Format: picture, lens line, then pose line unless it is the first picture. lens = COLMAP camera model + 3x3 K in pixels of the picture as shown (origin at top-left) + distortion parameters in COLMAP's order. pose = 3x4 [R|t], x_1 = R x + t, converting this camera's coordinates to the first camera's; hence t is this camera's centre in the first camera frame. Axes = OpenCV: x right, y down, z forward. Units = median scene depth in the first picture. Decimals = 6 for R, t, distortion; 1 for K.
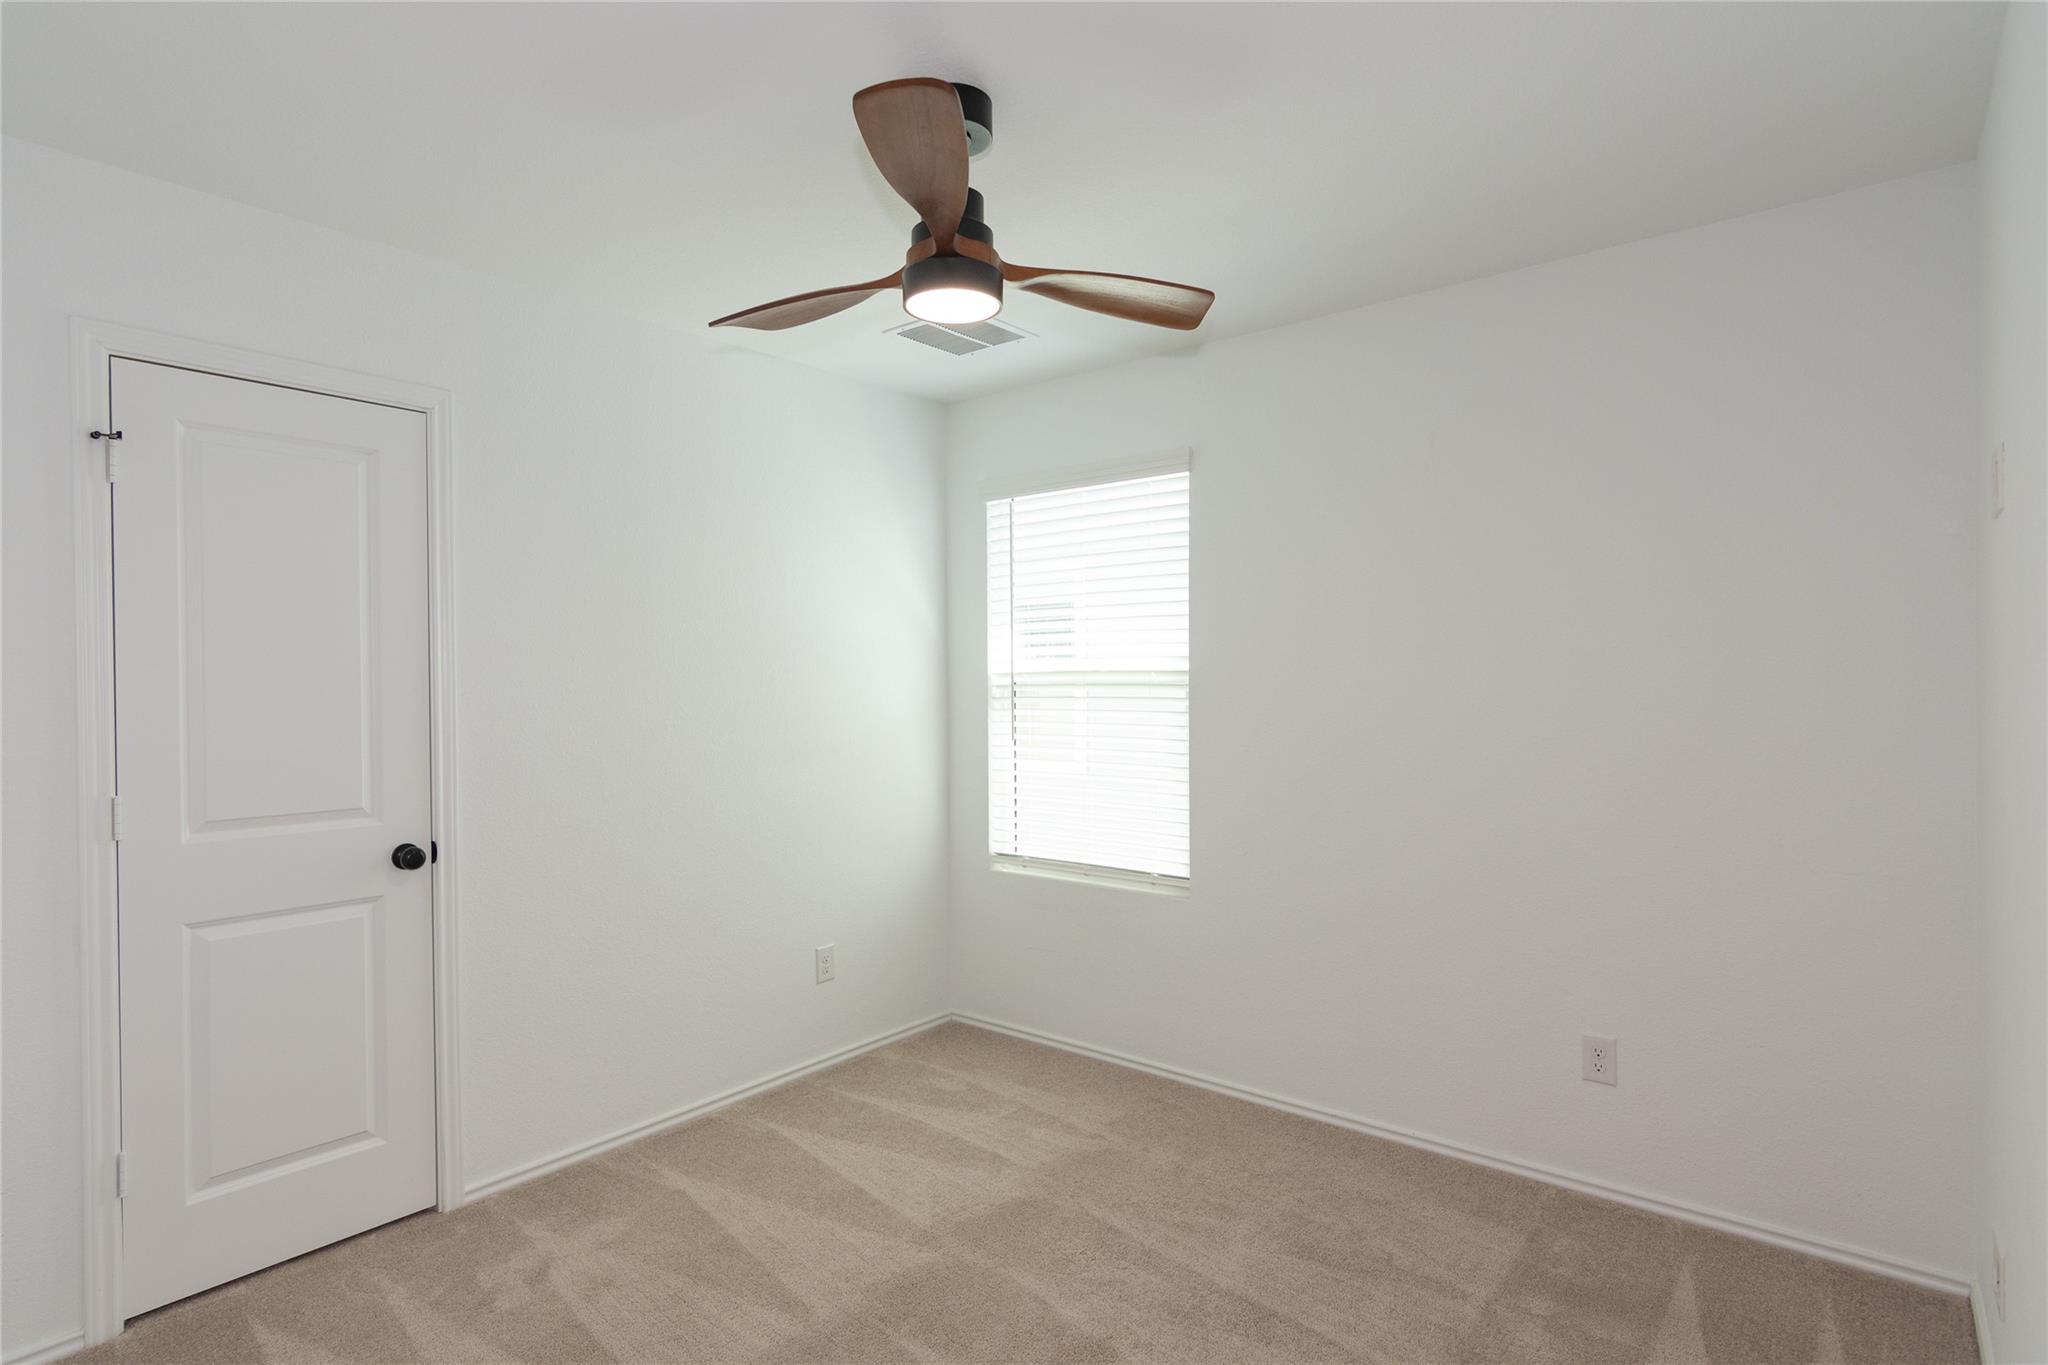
lens RADIAL K [[1039.6, 0, 1021.3], [0, 1039.6, 688.2], [0, 0, 1]] dist [-0.000136, 0.000985]
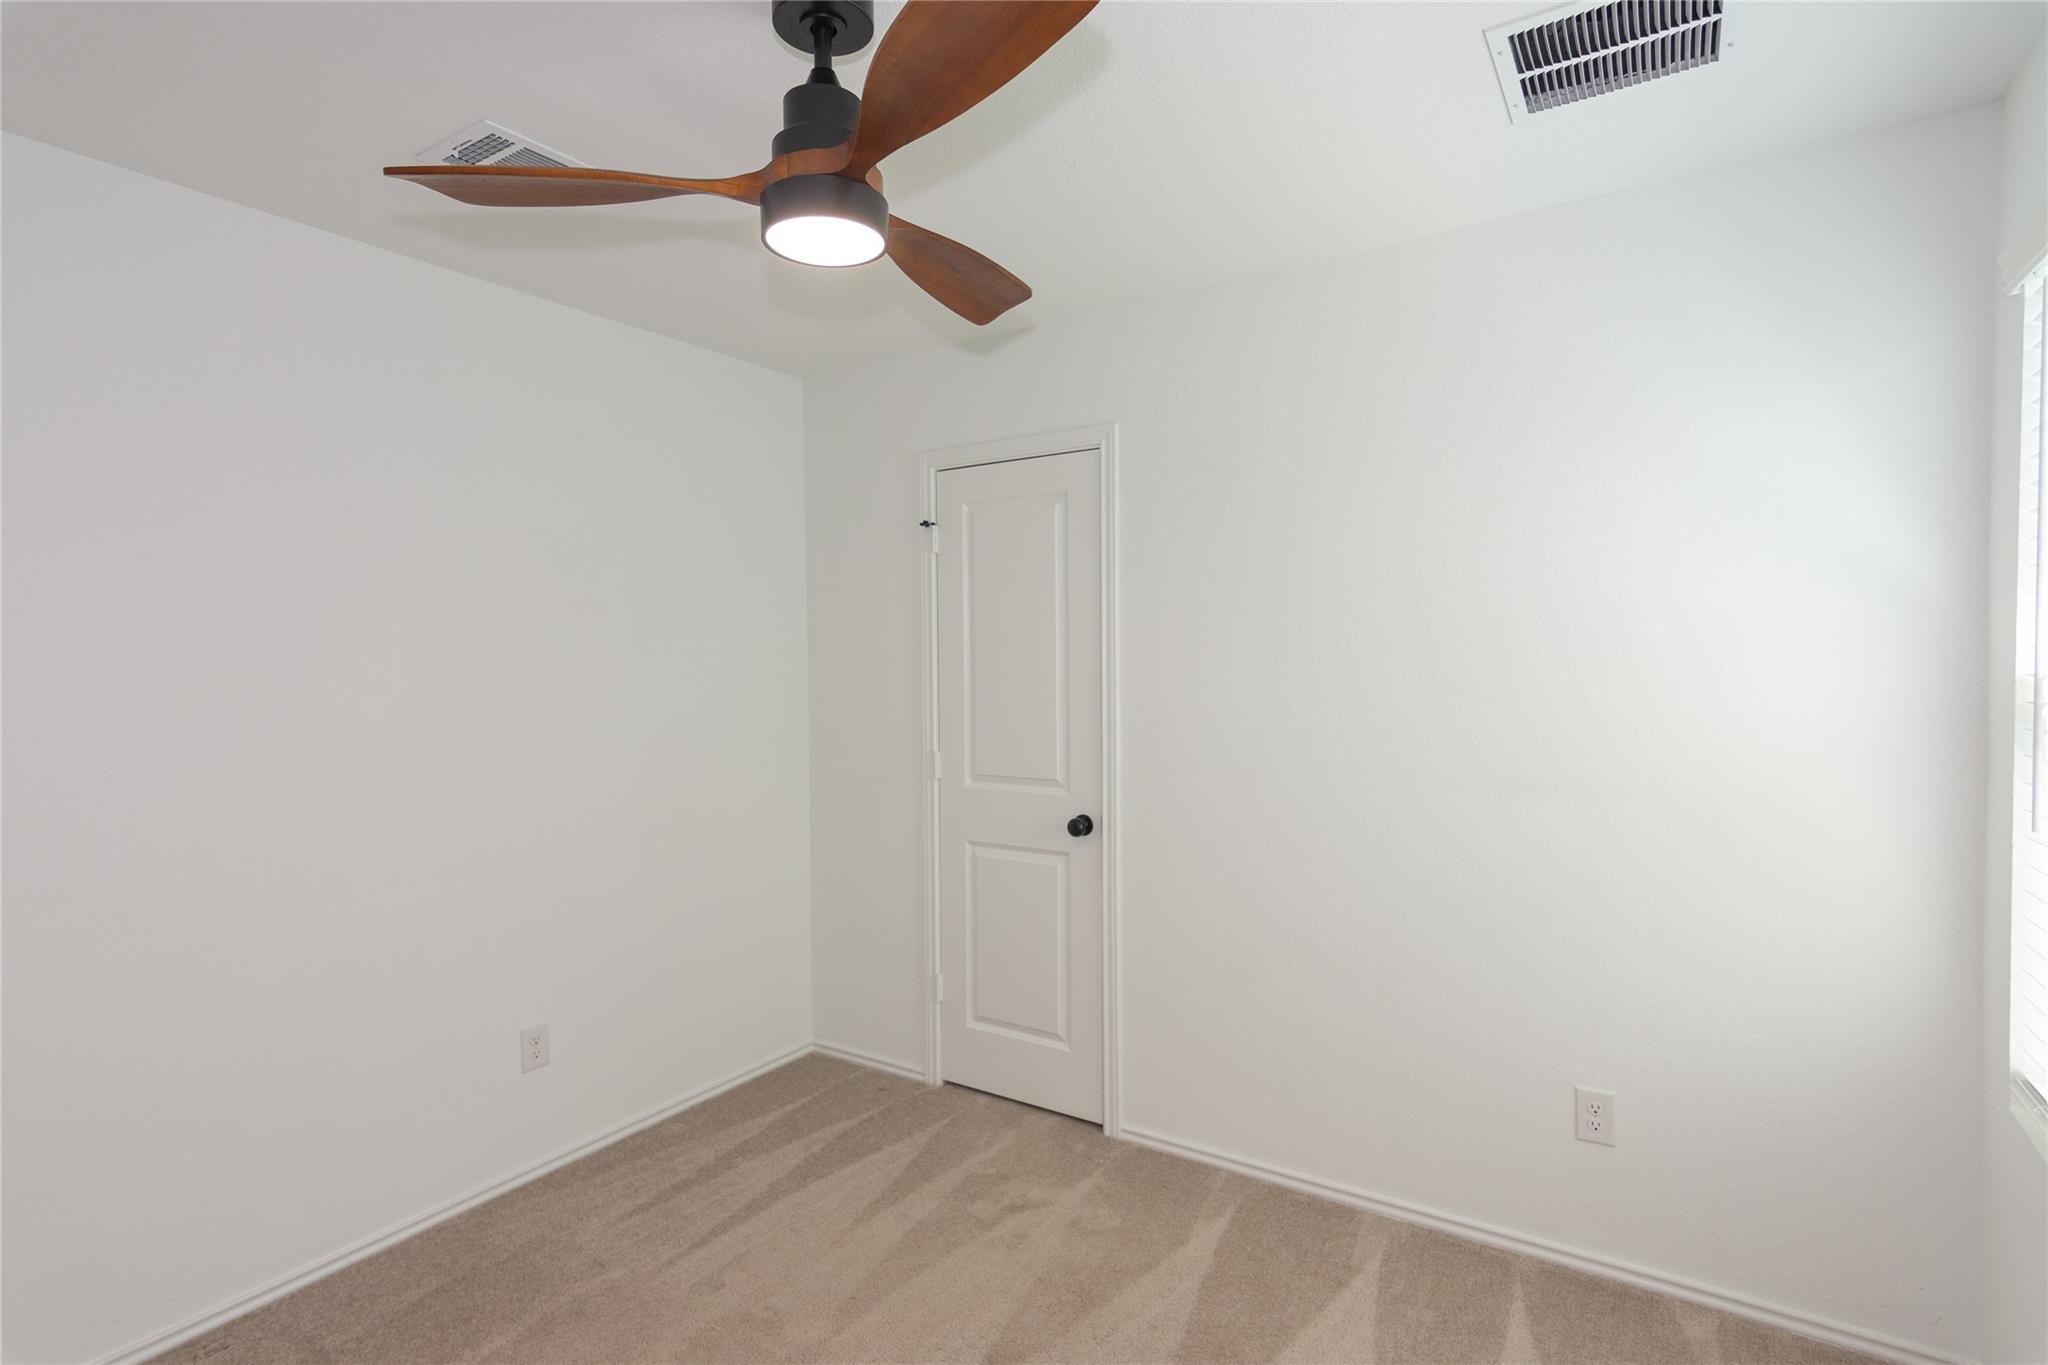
lens RADIAL K [[997.5, 0, 1018.5], [0, 997.5, 691.1], [0, 0, 1]] dist [-0.000261, 0.002358]
pose [[0.102073, 0.036207, -0.994118, 0.556512], [0.003341, 0.999319, 0.036739, -0.036701], [0.994771, -0.007072, 0.101883, 0.830021]]
